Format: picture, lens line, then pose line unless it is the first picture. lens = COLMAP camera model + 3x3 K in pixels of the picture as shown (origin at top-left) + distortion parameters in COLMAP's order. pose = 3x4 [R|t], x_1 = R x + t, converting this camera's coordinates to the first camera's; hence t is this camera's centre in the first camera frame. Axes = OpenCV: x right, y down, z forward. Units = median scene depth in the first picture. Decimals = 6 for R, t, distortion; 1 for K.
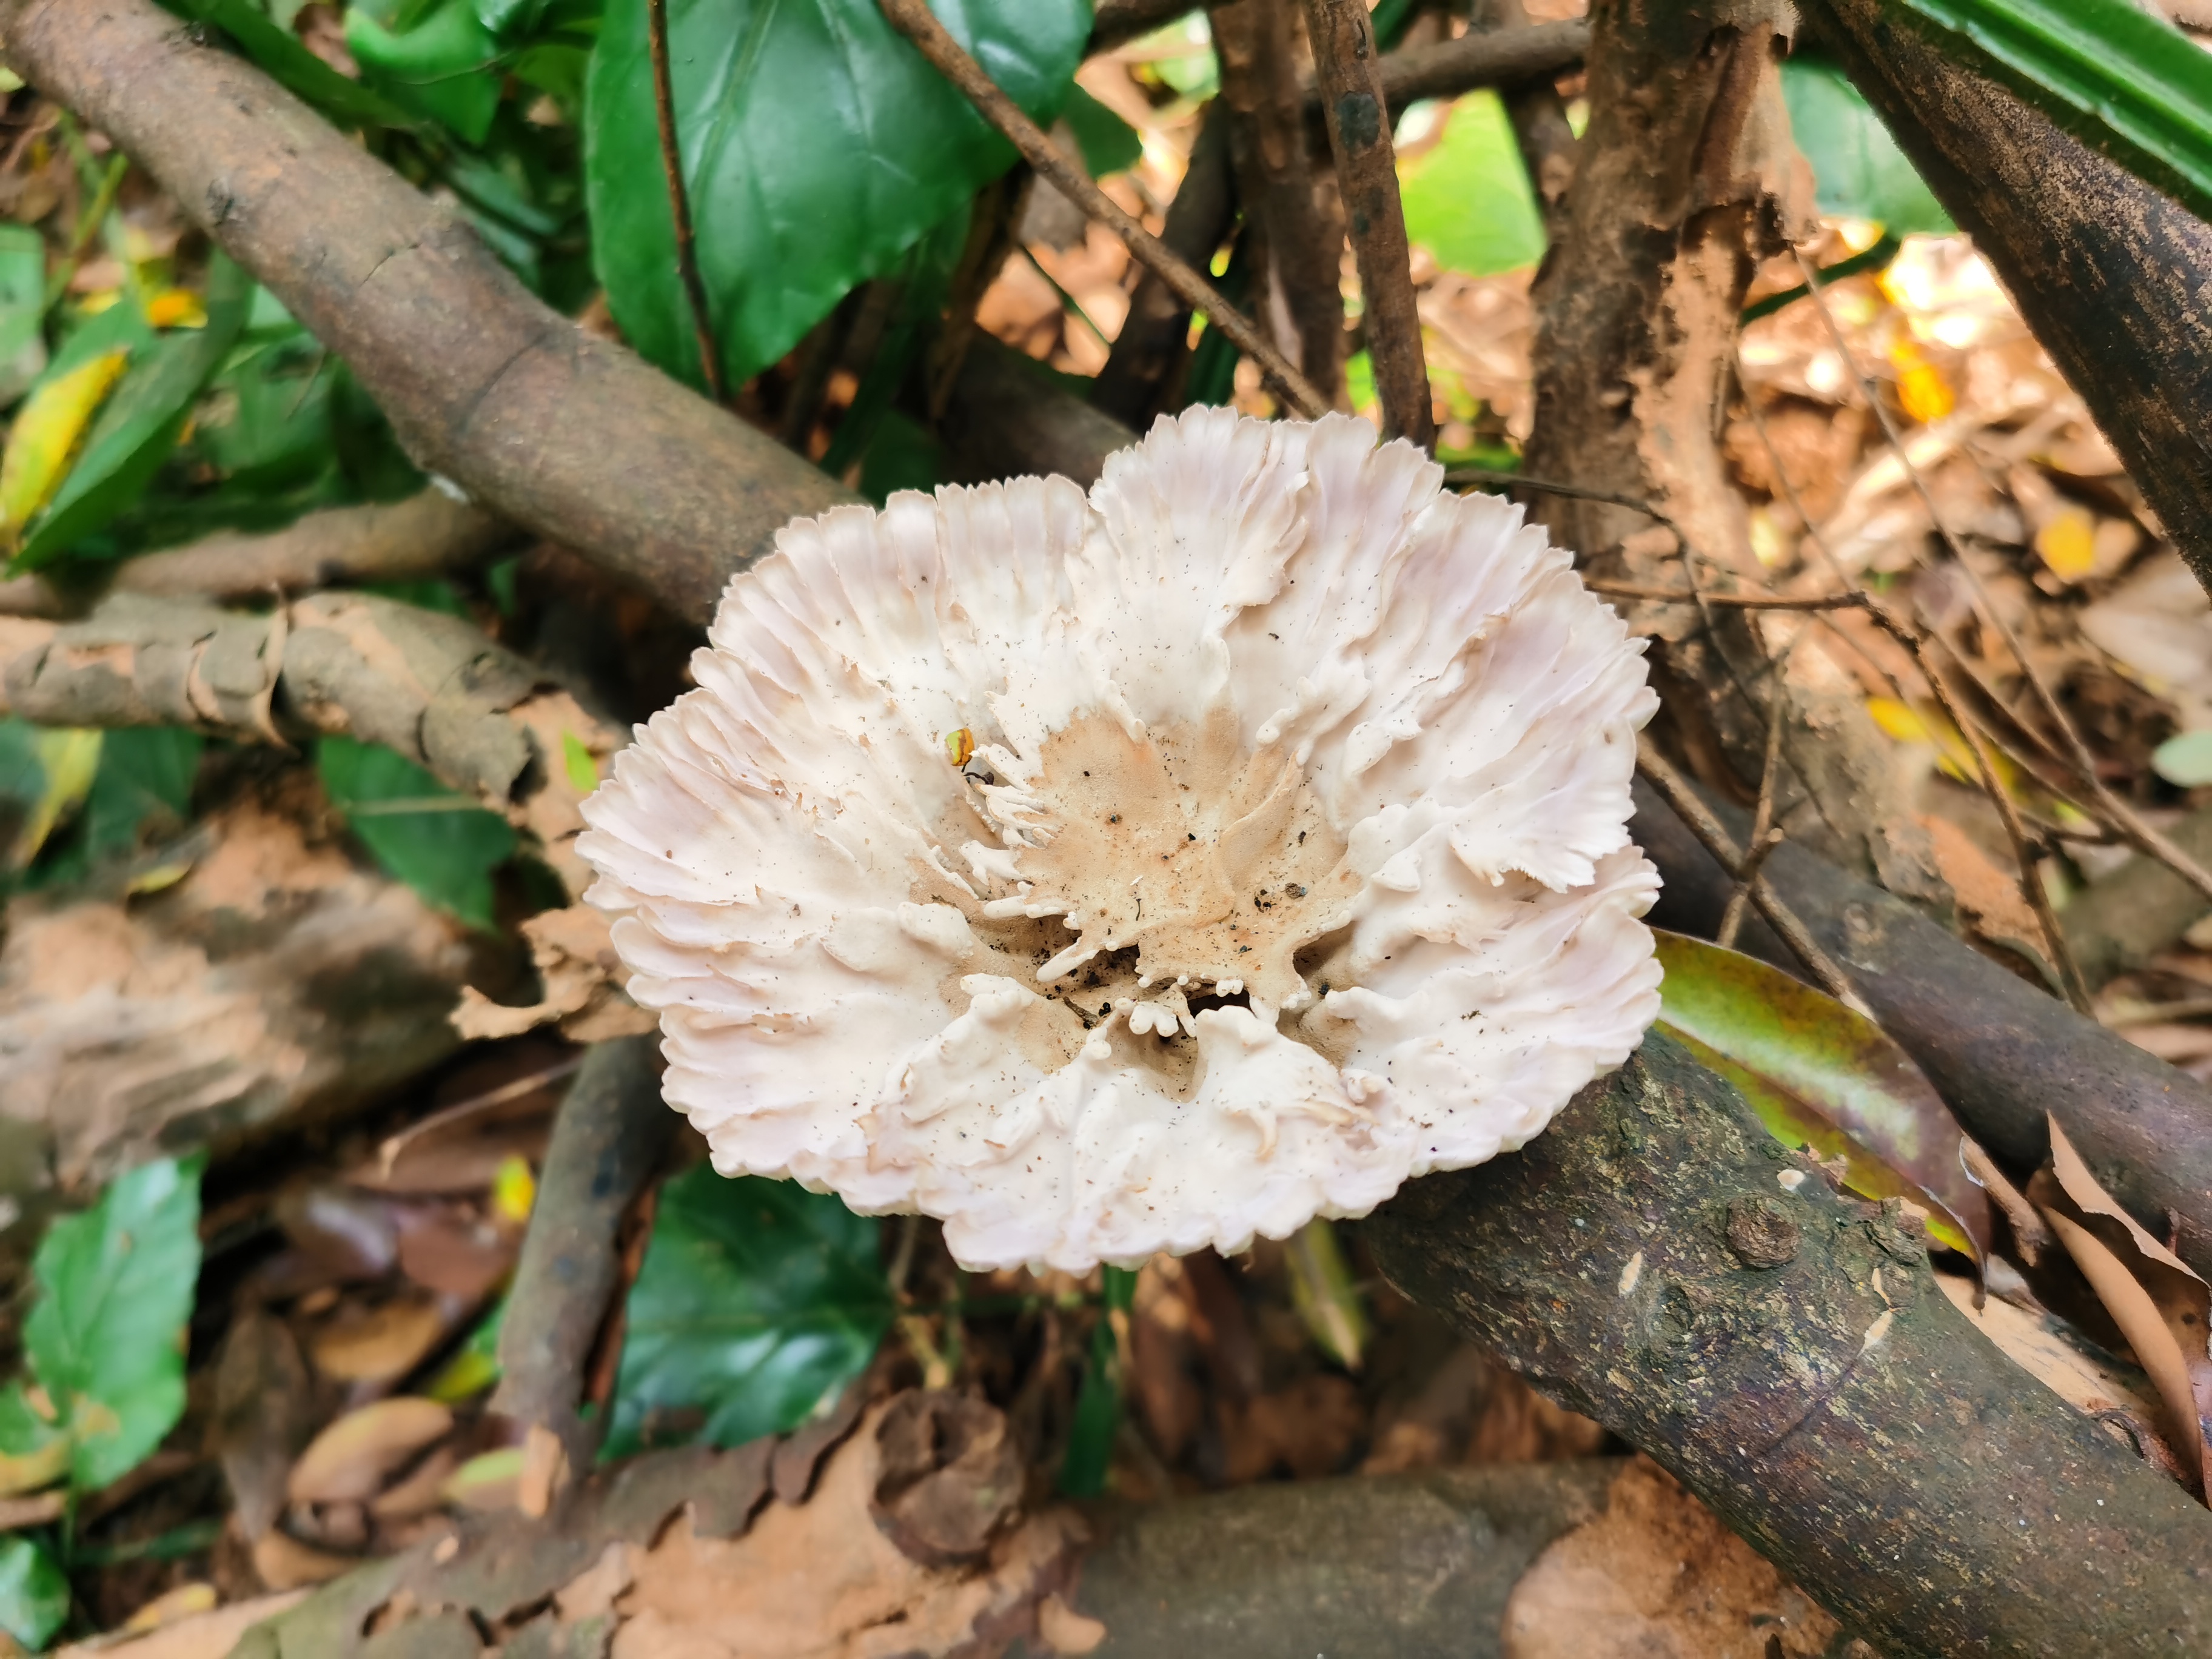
lens RADIAL K [[1832.3, 0, 1101.2], [0, 1832.3, 838.5], [0, 0, 1]] dist [0.050372, -0.105512]
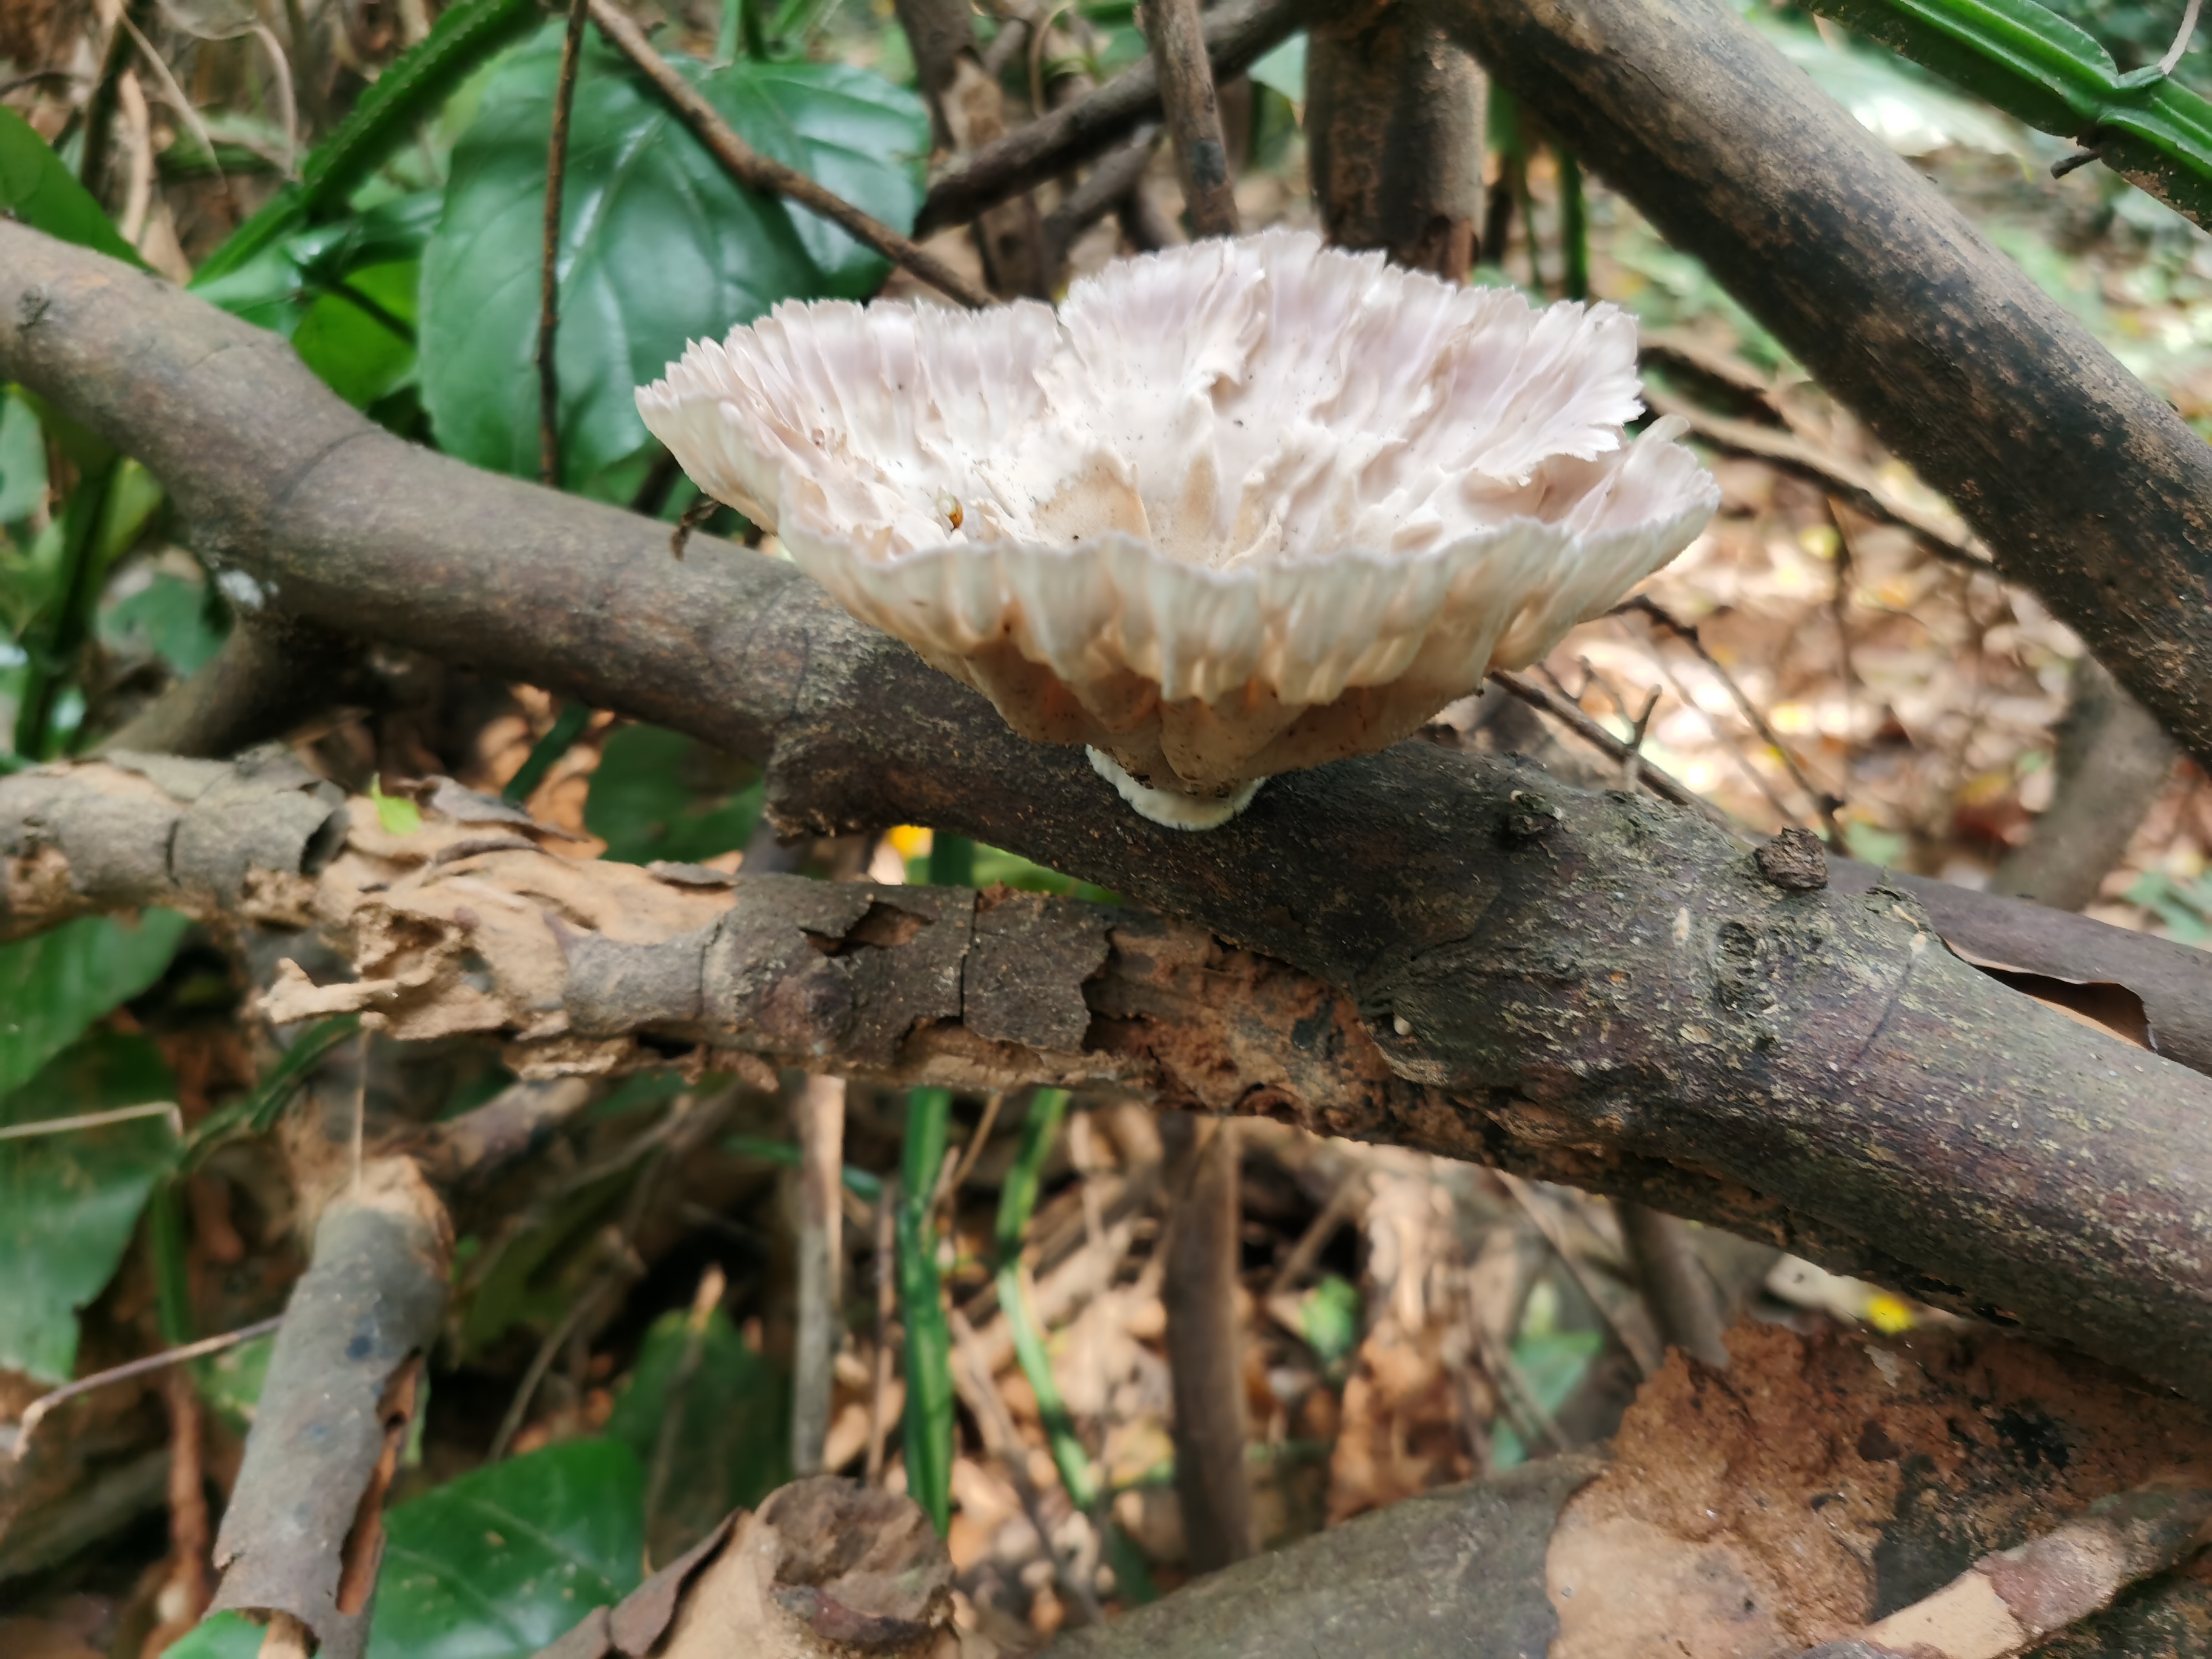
lens RADIAL K [[1832.3, 0, 1101.2], [0, 1832.3, 838.5], [0, 0, 1]] dist [0.050372, -0.105512]
pose [[0.964429, 0.008417, 0.264209, -0.273846], [0.104978, 0.905103, -0.412029, 0.560396], [-0.242604, 0.425109, 0.872024, 0.183565]]
